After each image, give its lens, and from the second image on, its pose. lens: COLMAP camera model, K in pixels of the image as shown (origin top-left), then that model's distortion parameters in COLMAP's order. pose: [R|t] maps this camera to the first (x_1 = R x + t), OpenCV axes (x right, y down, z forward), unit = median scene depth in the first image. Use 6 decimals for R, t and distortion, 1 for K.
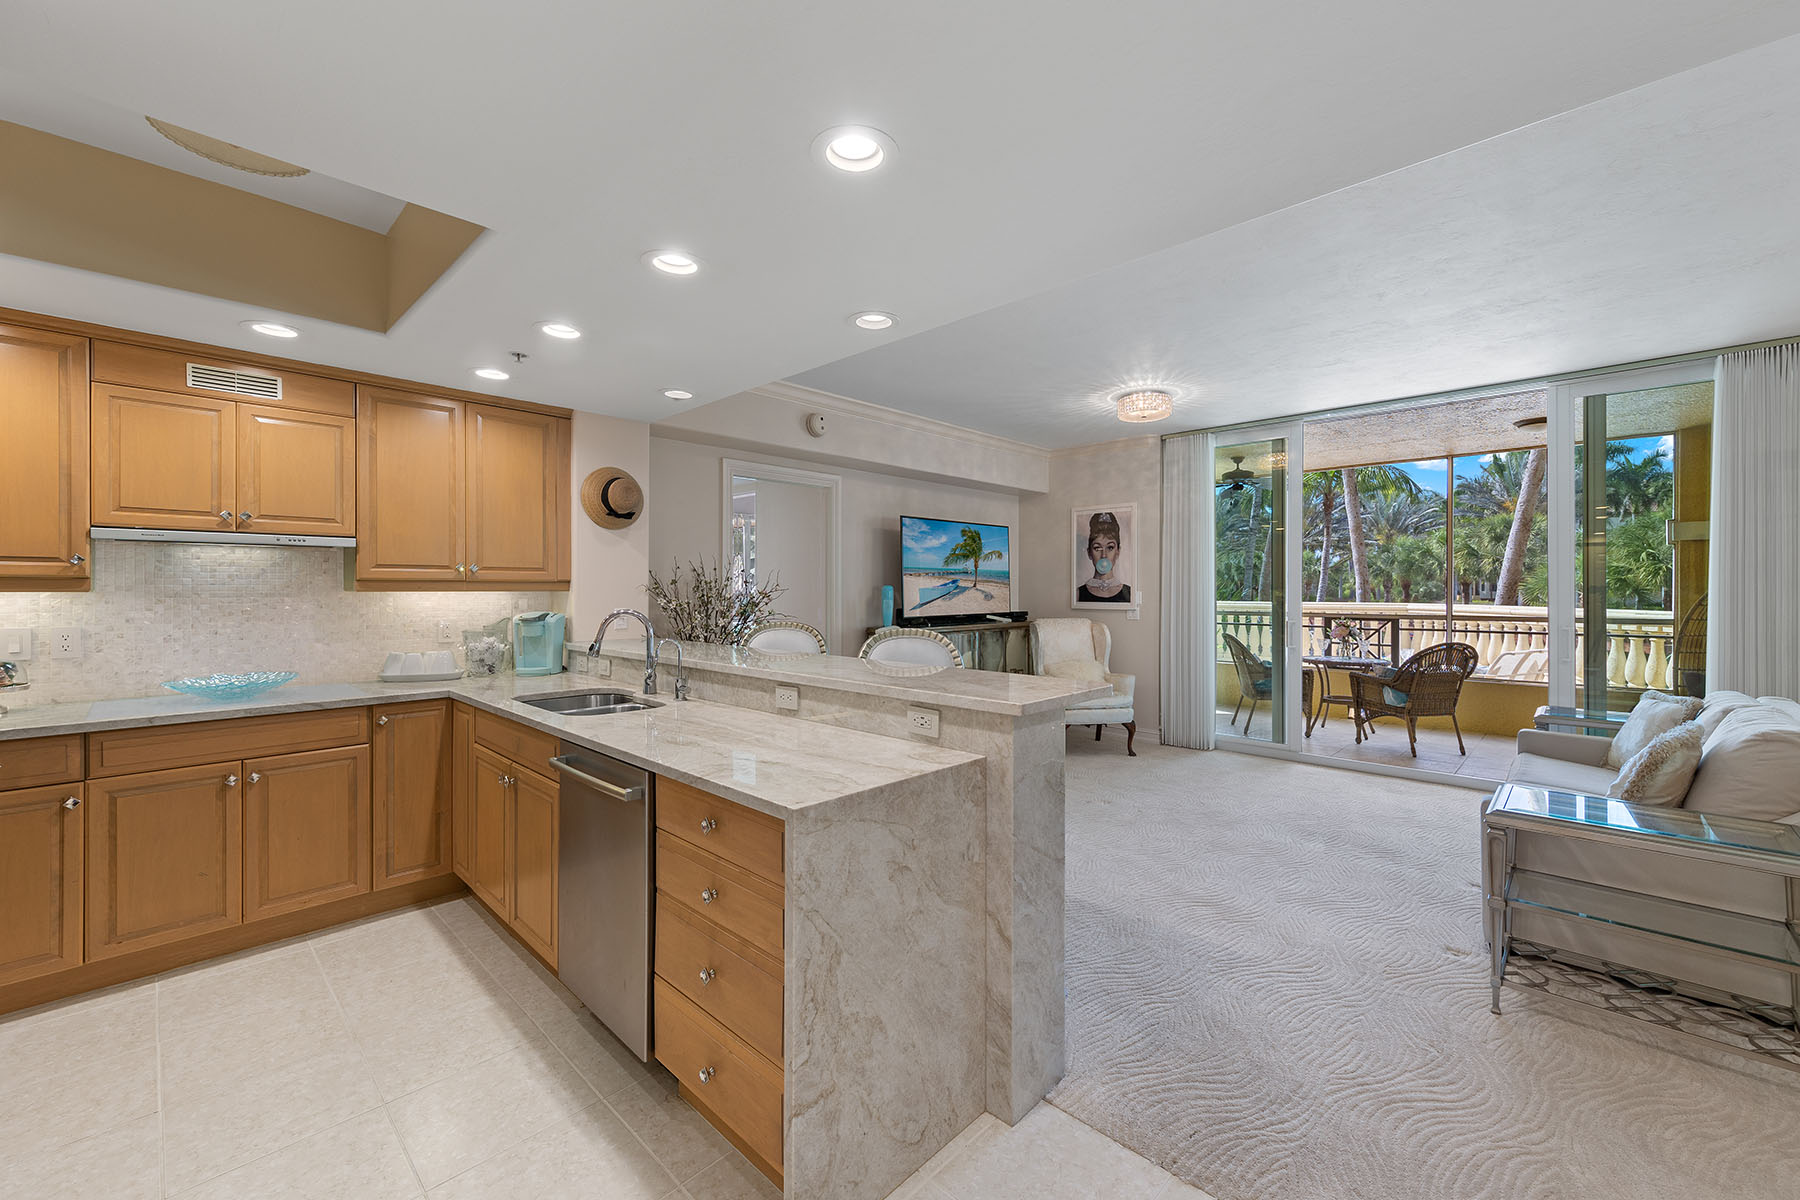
lens RADIAL K [[713.0, 0, 902.3], [0, 713.0, 588.5], [0, 0, 1]] dist [0.002284, 0.000204]
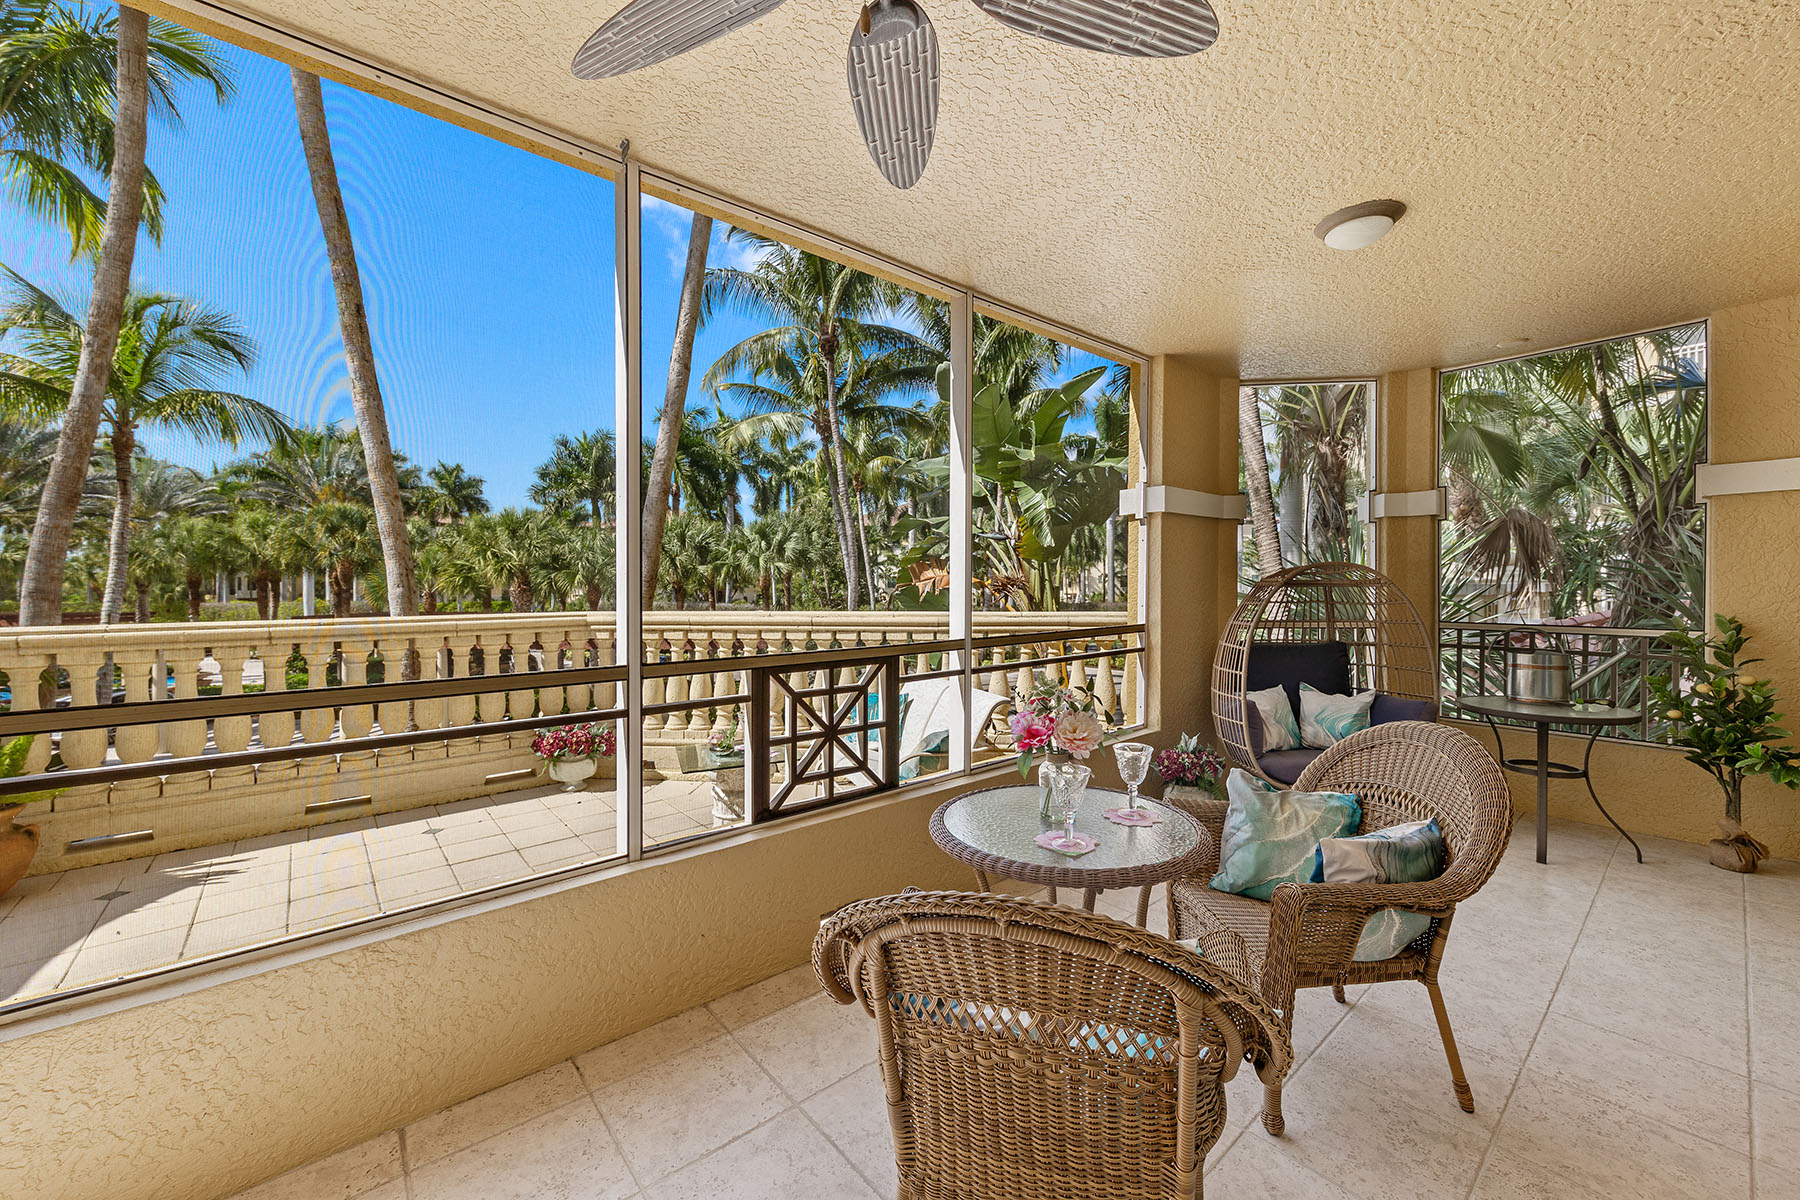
lens RADIAL K [[690.8, 0, 900.0], [0, 690.8, 600.0], [0, 0, 1]] dist [0.001039, 0.000075]
pose [[0.108430, -0.021538, 0.993871, 0.366528], [0.003157, 0.999768, 0.021322, 0.003582], [-0.994099, 0.000826, 0.108473, 1.147481]]
